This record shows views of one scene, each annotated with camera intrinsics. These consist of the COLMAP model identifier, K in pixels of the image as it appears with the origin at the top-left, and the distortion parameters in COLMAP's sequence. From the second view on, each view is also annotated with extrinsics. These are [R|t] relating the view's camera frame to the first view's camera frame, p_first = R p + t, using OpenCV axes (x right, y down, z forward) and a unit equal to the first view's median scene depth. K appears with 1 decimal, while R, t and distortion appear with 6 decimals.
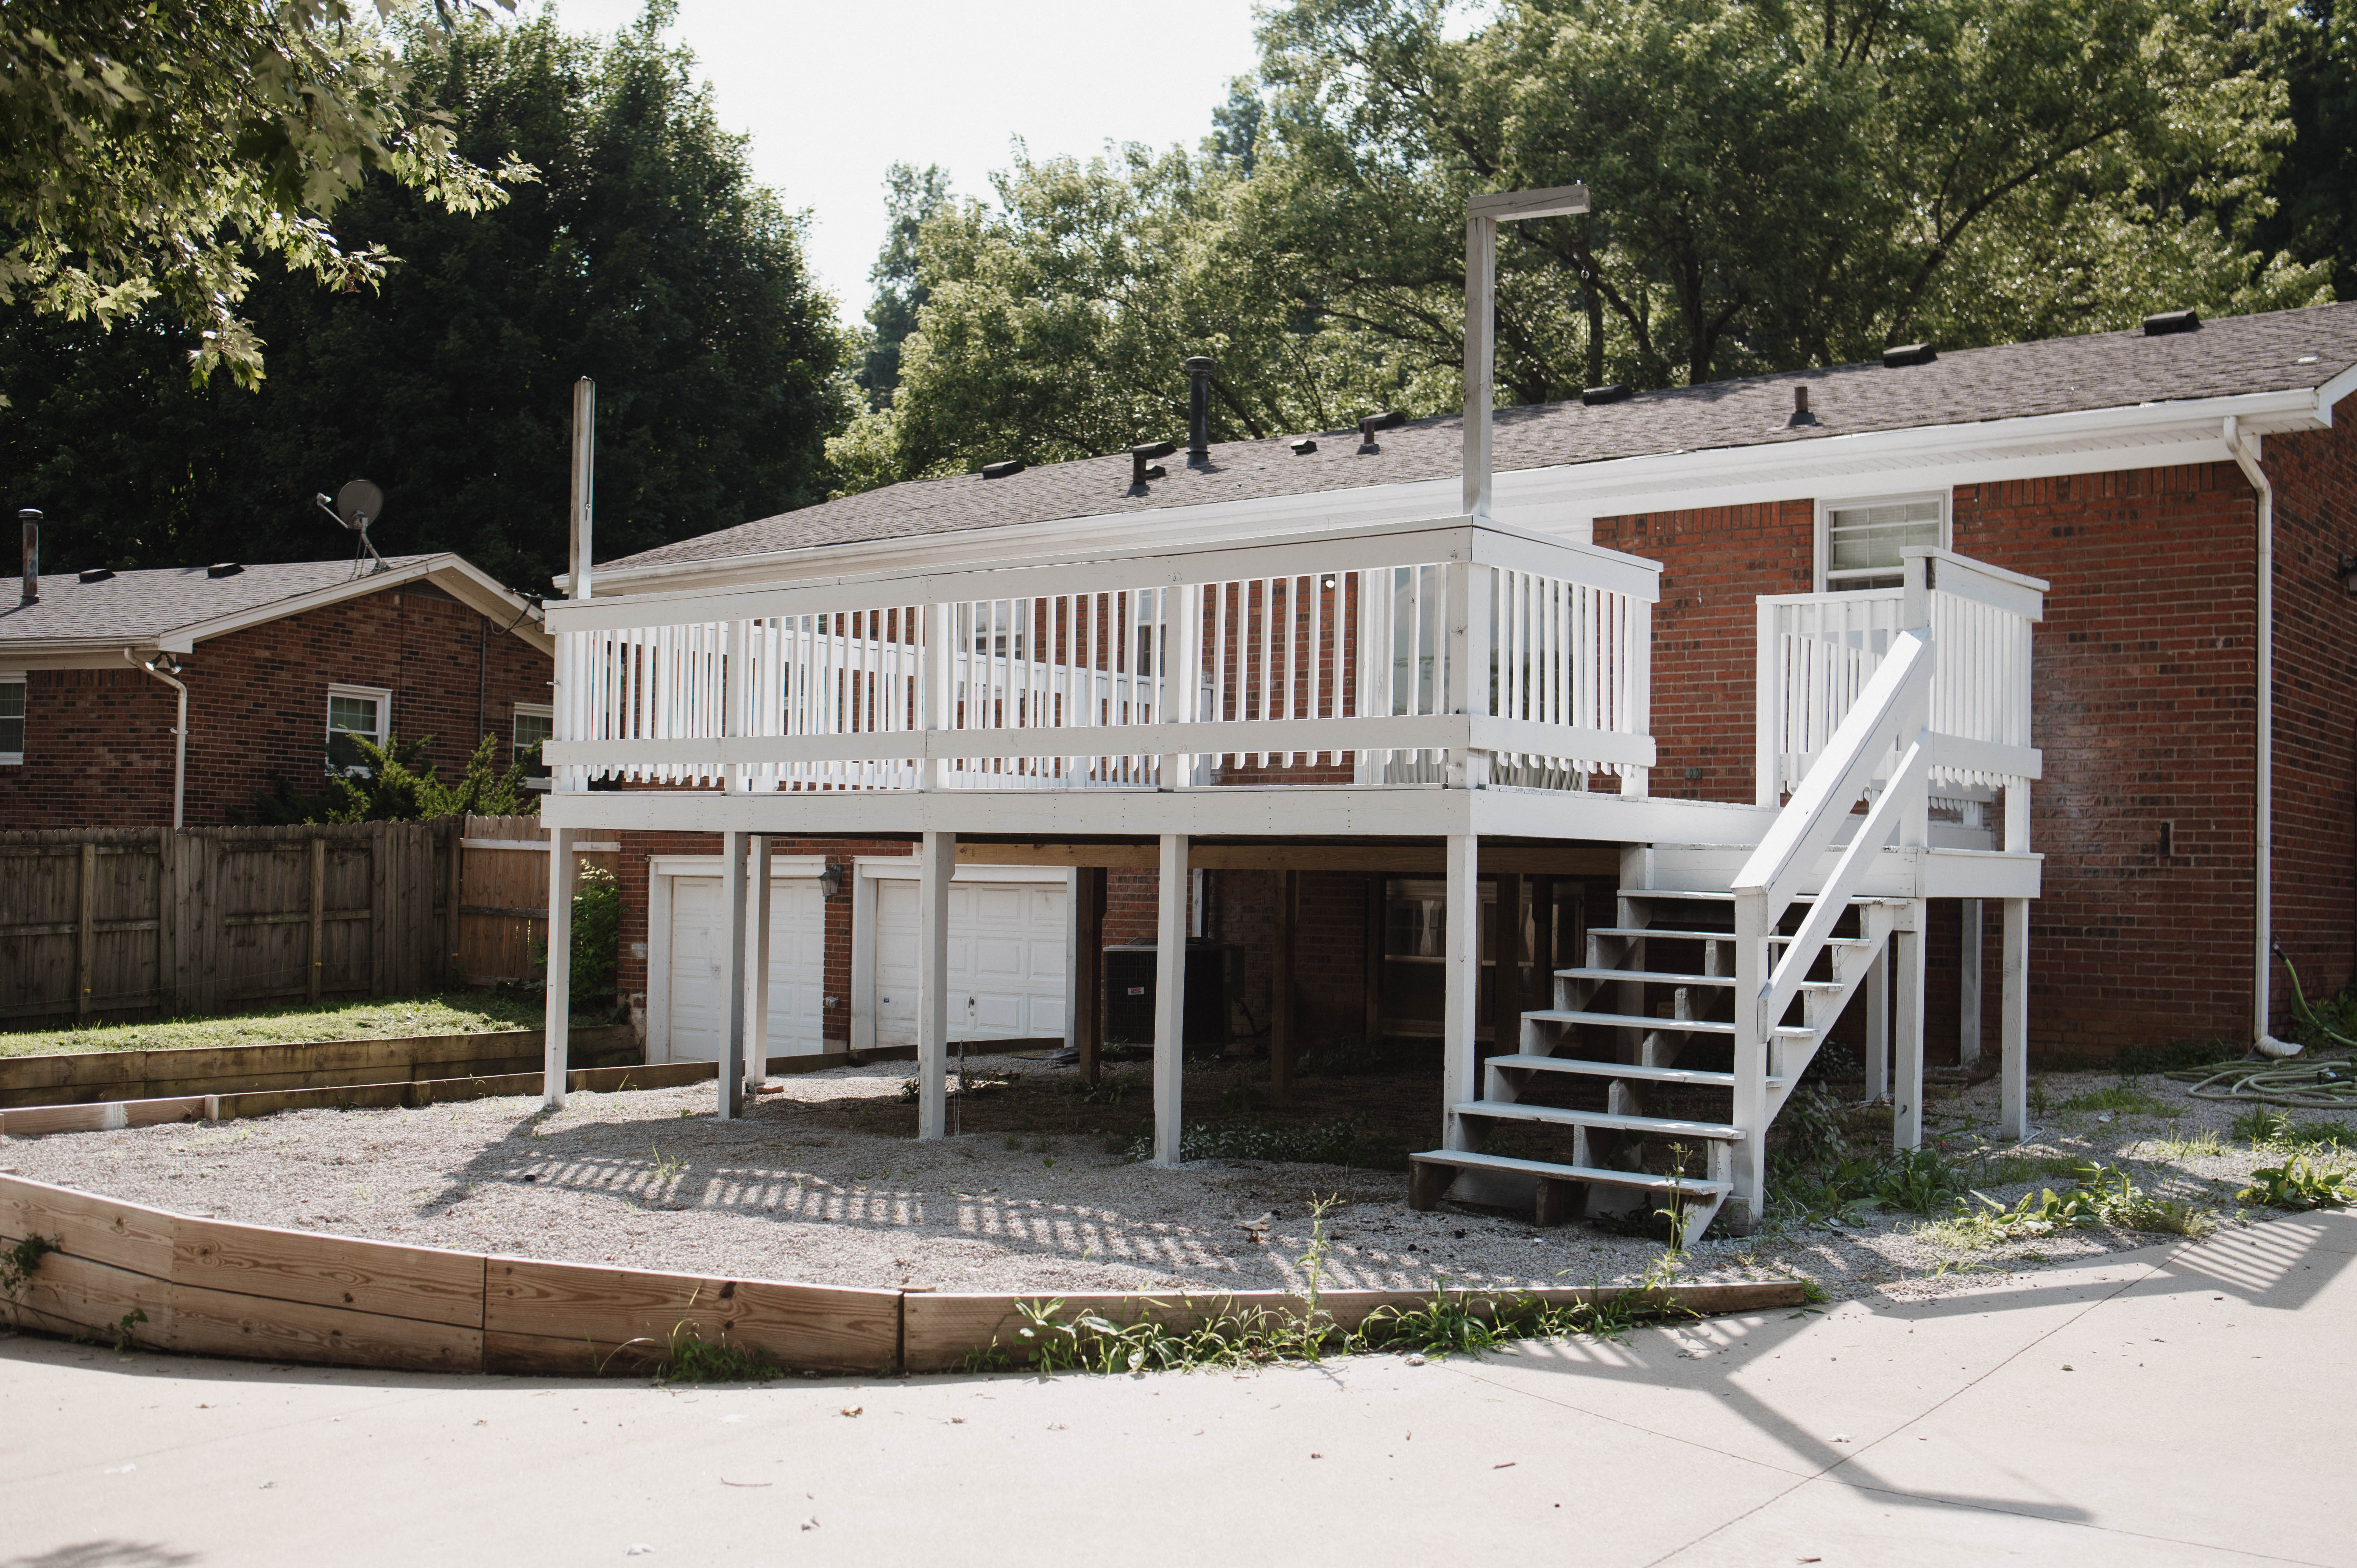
lens RADIAL K [[2242.1, 0, 1175.8], [0, 2242.1, 753.9], [0, 0, 1]] dist [0.007551, 0.013757]
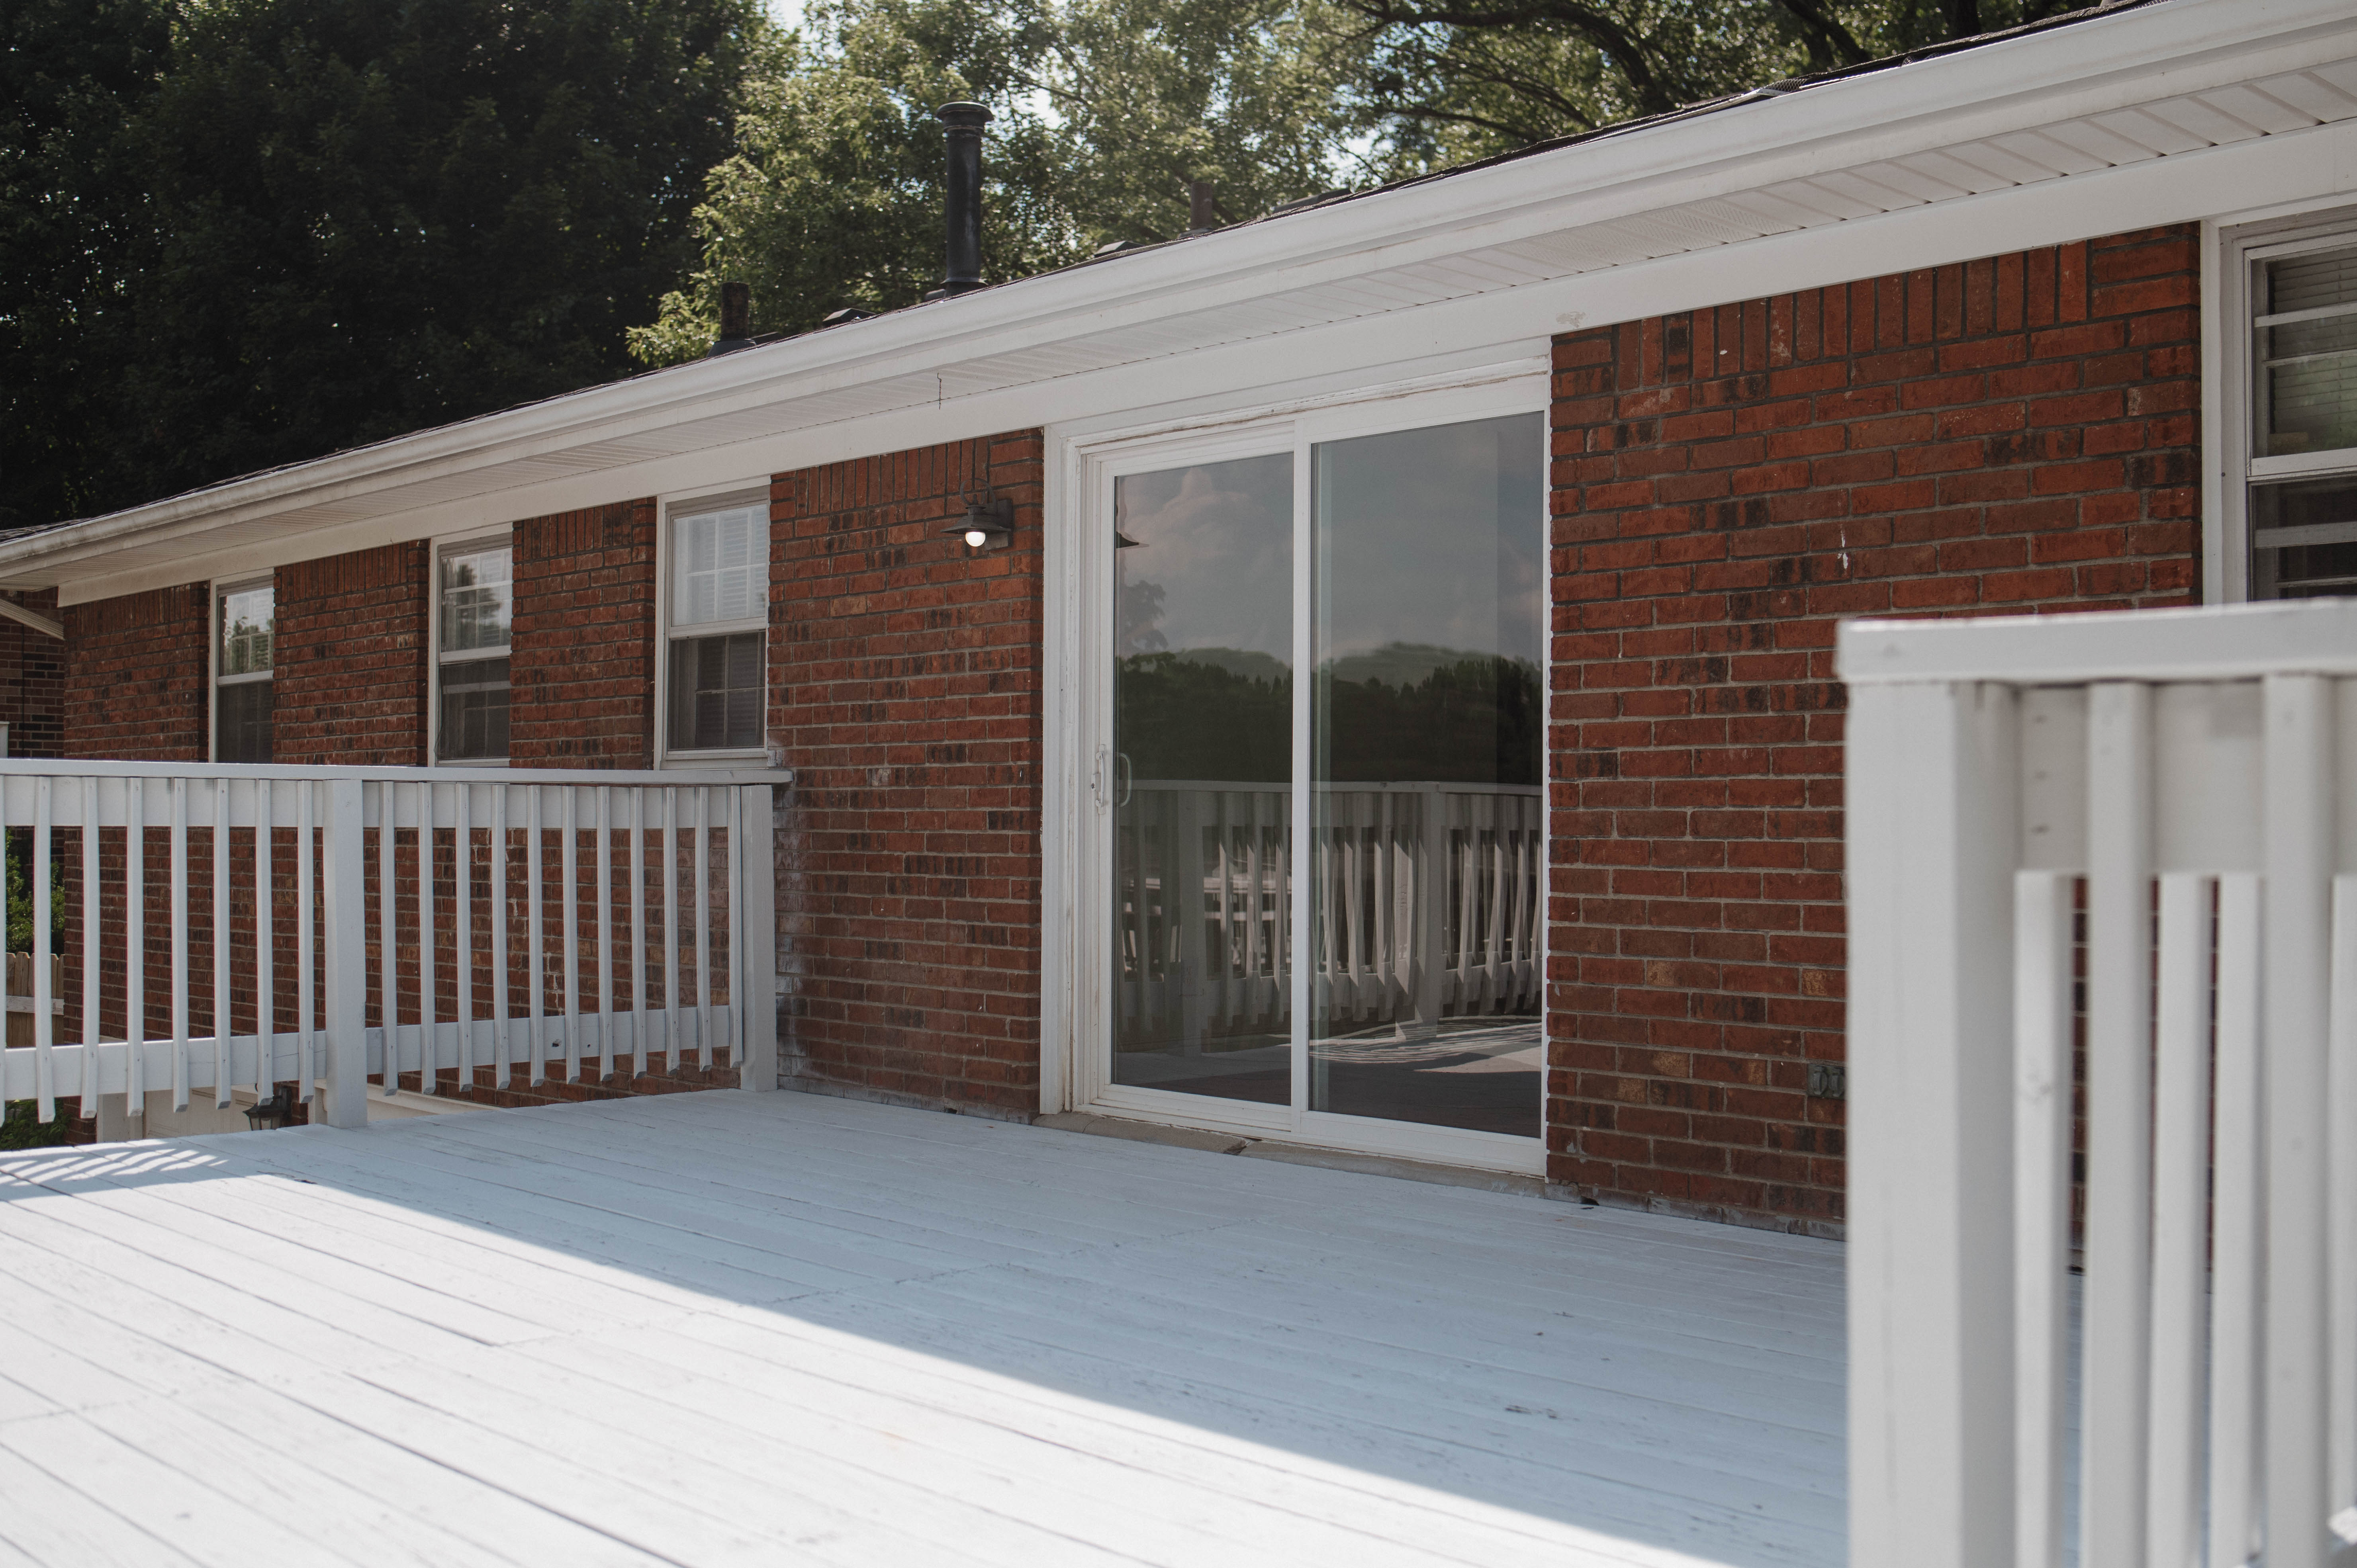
lens RADIAL K [[2366.6, 0, 1178.5], [0, 2366.6, 784.0], [0, 0, 1]] dist [0.000316, 0.003695]
pose [[0.992178, -0.019964, -0.123227, 0.193894], [0.024367, 0.999114, 0.034328, -0.054432], [0.122433, -0.037062, 0.991785, 0.694498]]
